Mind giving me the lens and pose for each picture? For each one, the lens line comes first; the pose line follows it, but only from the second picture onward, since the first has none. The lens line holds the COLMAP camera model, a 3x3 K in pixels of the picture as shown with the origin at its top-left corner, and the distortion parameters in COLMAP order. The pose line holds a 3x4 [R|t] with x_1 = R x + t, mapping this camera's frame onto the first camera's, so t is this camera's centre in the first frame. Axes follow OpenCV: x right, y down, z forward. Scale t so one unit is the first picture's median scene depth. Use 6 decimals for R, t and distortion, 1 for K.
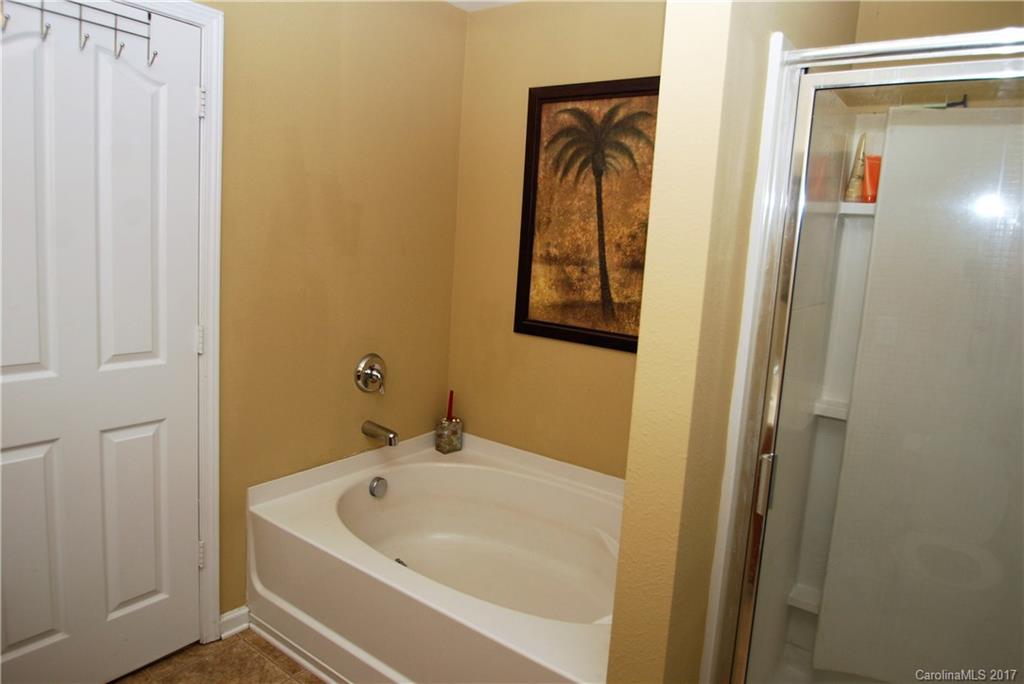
lens RADIAL K [[644.7, 0, 512.7], [0, 644.7, 339.1], [0, 0, 1]] dist [-0.025530, 0.003407]
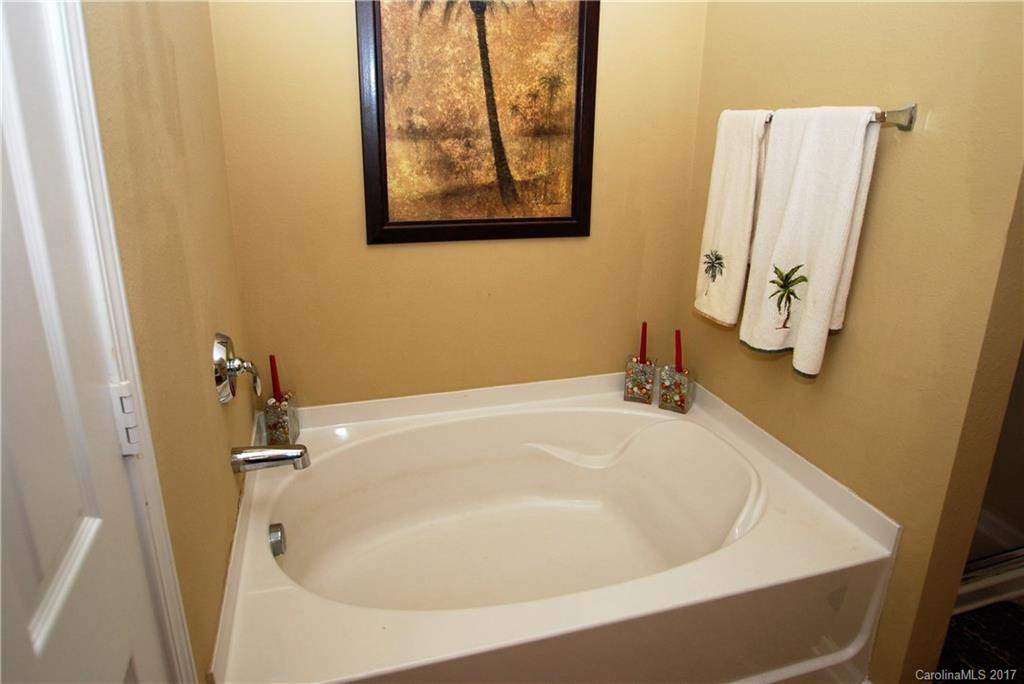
lens RADIAL K [[644.7, 0, 511.6], [0, 644.7, 340.1], [0, 0, 1]] dist [-0.025530, 0.003407]
pose [[0.593706, -0.307073, 0.743787, -0.504843], [0.153078, 0.950545, 0.270243, -0.085198], [-0.789988, -0.046588, 0.611350, 0.490065]]
